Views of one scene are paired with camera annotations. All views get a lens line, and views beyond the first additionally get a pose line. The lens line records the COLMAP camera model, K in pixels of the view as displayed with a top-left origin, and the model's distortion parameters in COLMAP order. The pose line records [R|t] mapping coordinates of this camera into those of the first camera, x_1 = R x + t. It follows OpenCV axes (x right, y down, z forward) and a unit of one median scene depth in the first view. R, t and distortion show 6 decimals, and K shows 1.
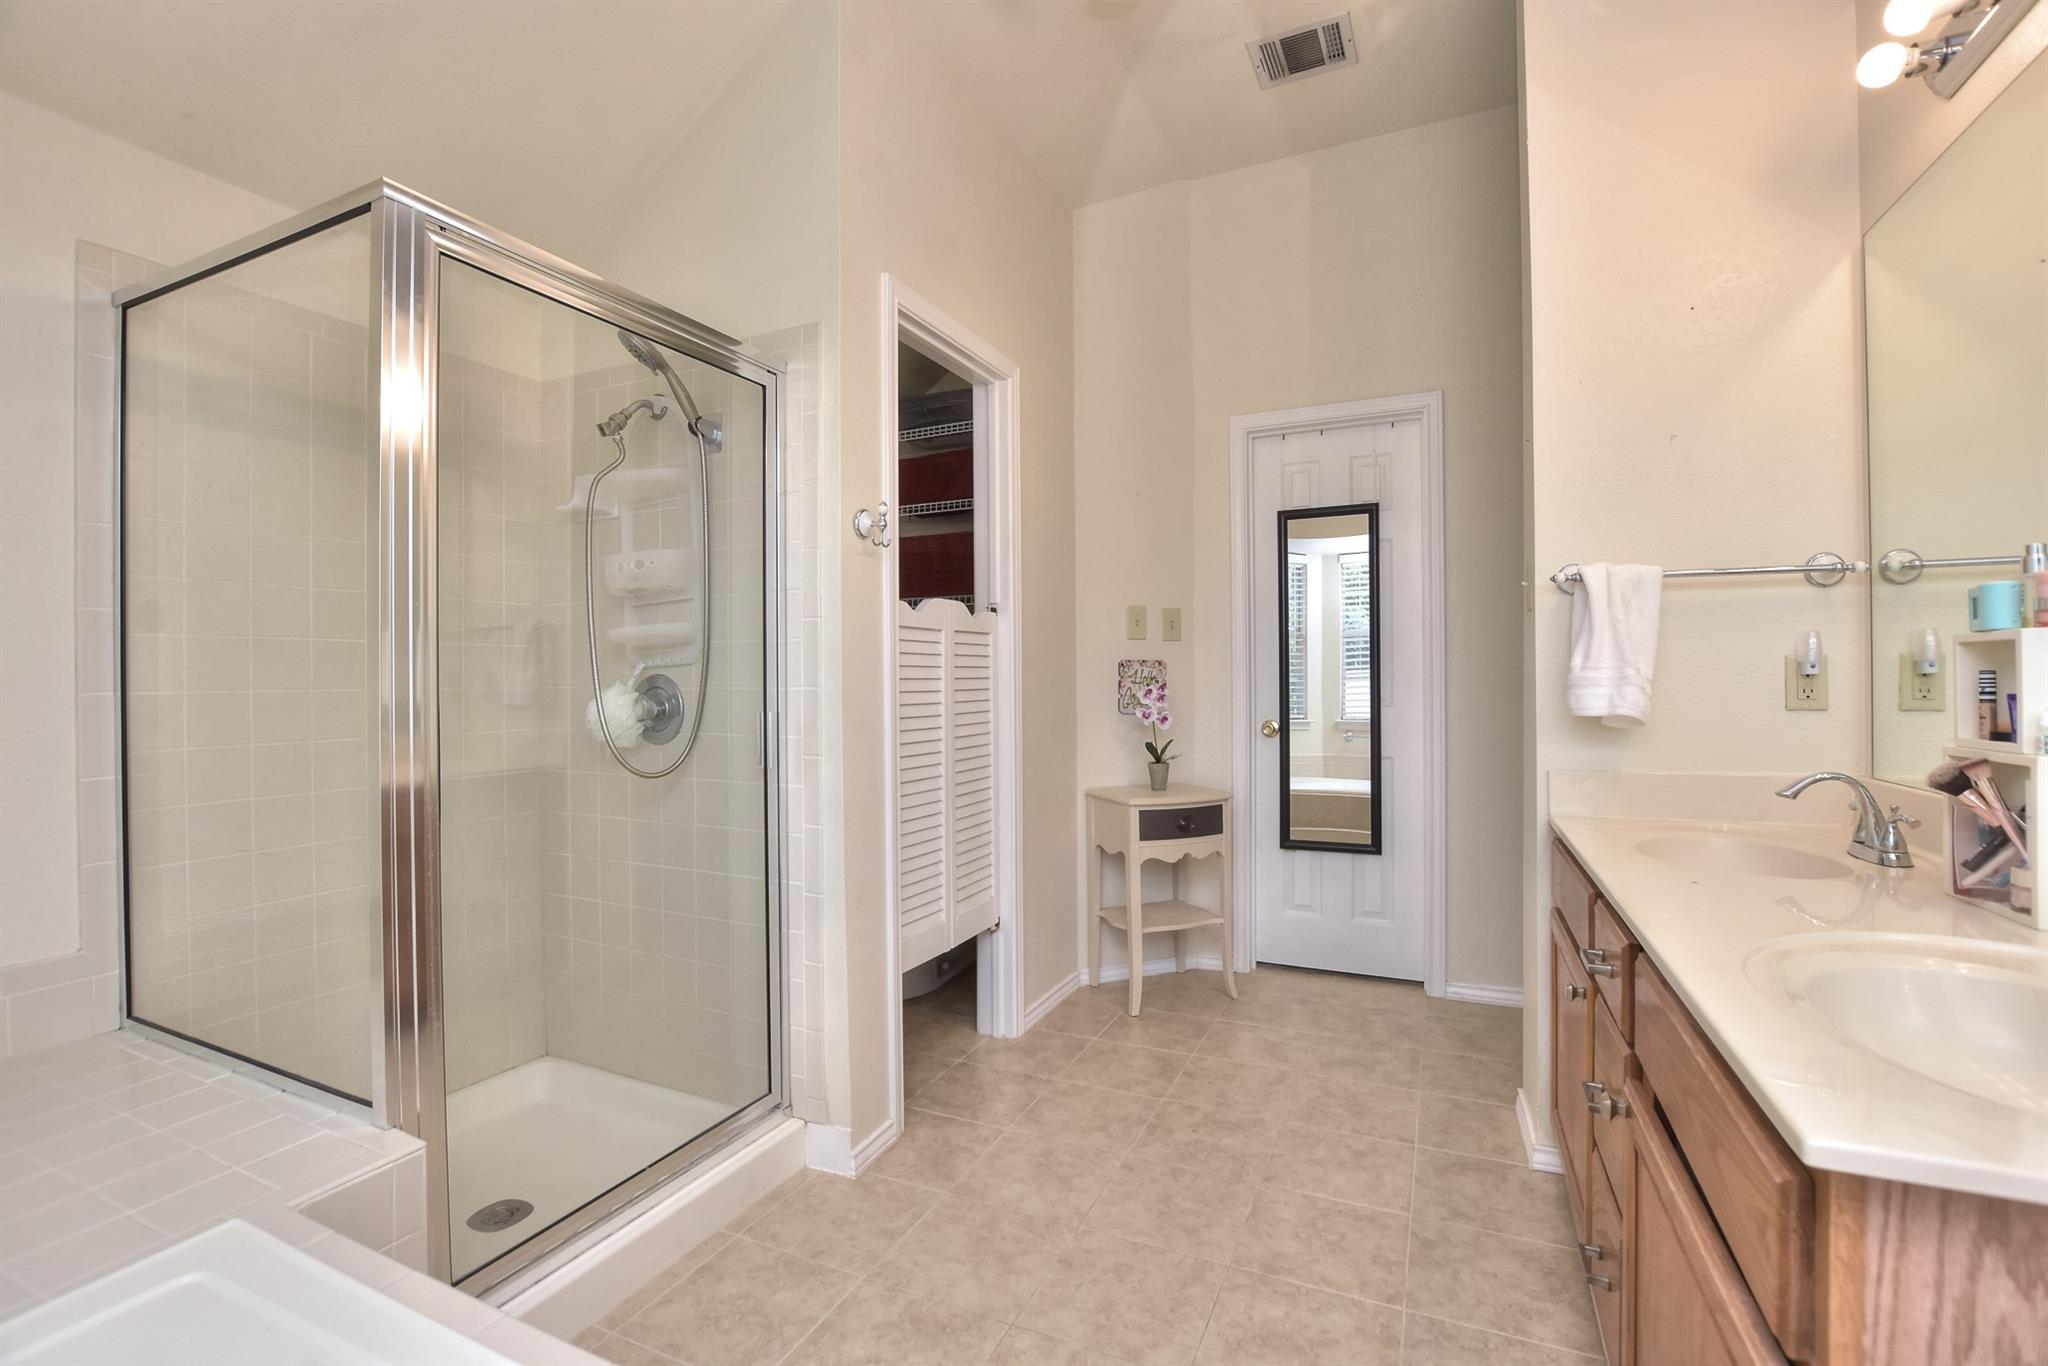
lens RADIAL K [[926.6, 0, 1003.9], [0, 926.6, 679.4], [0, 0, 1]] dist [-0.024328, 0.003322]
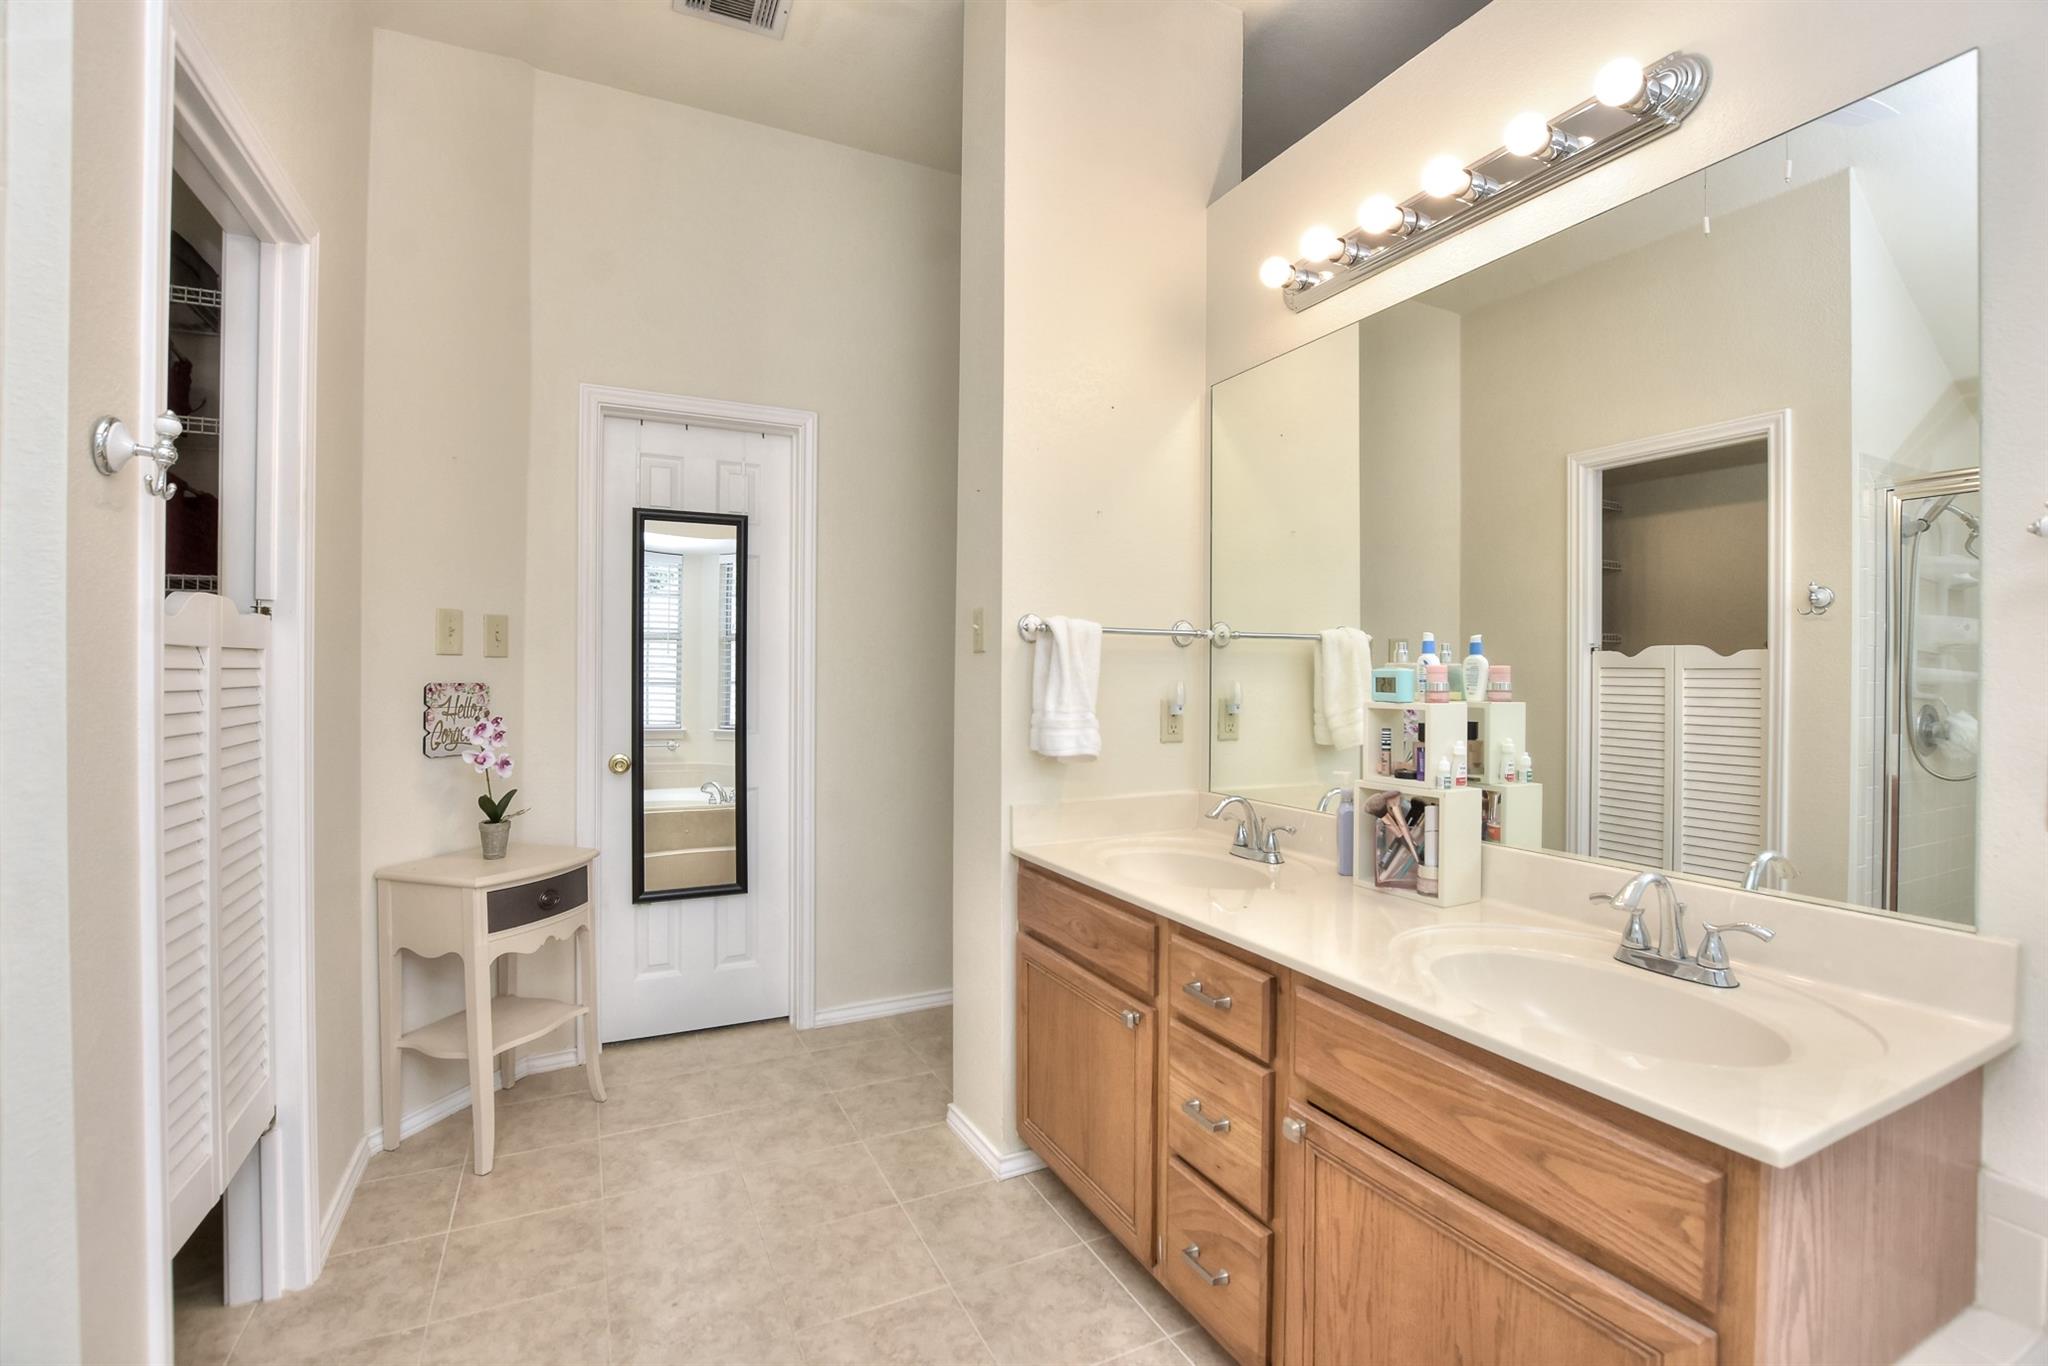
lens RADIAL K [[926.6, 0, 1039.6], [0, 926.6, 677.7], [0, 0, 1]] dist [-0.024328, 0.003322]
pose [[0.613372, 0.005945, 0.789772, -0.170812], [-0.009761, 0.999952, 0.000054, -0.035174], [-0.789734, -0.007742, 0.613401, 0.219843]]
